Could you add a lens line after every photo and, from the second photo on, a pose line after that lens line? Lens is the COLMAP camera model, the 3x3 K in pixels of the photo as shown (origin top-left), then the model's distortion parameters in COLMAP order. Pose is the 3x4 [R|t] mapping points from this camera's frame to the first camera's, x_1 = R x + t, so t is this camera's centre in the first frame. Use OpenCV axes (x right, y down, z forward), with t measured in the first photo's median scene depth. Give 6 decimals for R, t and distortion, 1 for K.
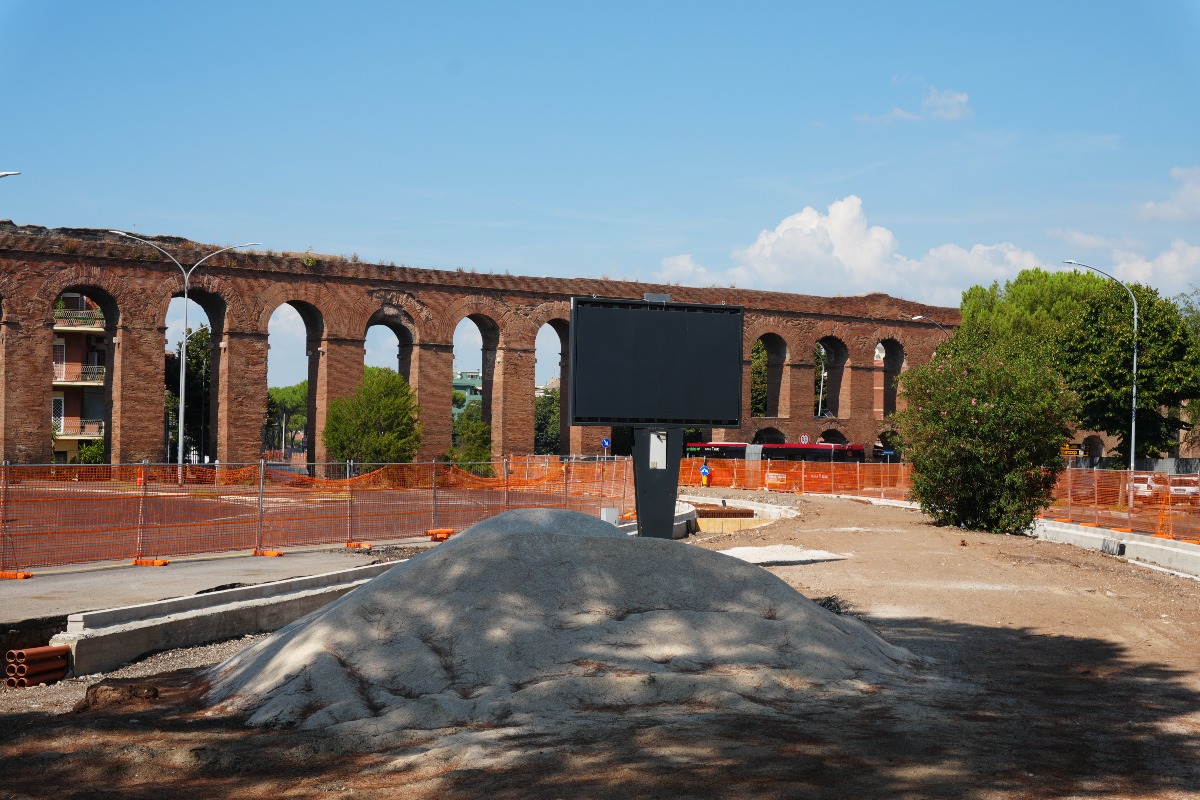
lens RADIAL K [[1665.6, 0, 599.9], [0, 1665.6, 400.8], [0, 0, 1]] dist [0.048698, 0.000000]
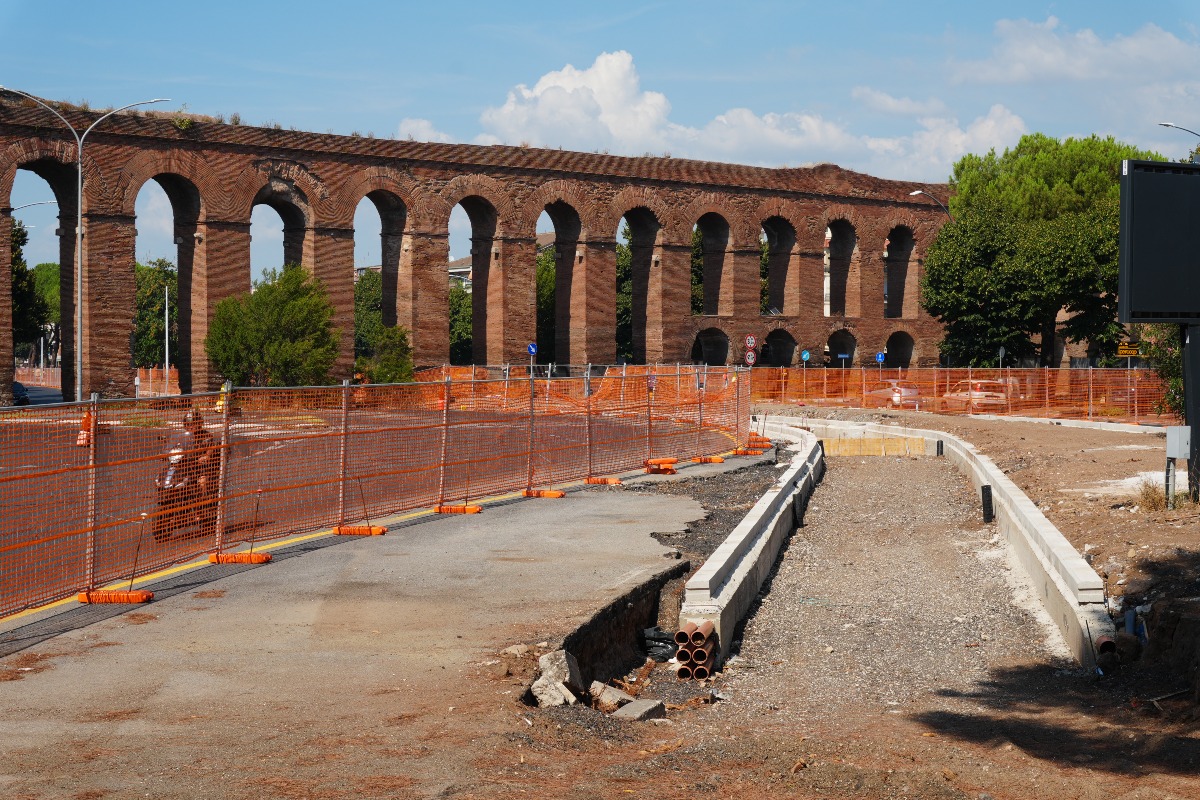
lens RADIAL K [[2008.0, 0, 600.0], [0, 2008.0, 398.5], [0, 0, 1]] dist [0.013283, 0.000000]
pose [[0.989397, -0.018129, 0.144101, -0.110744], [0.010901, 0.998650, 0.050790, -0.000059], [-0.144827, -0.048681, 0.988259, 0.028179]]
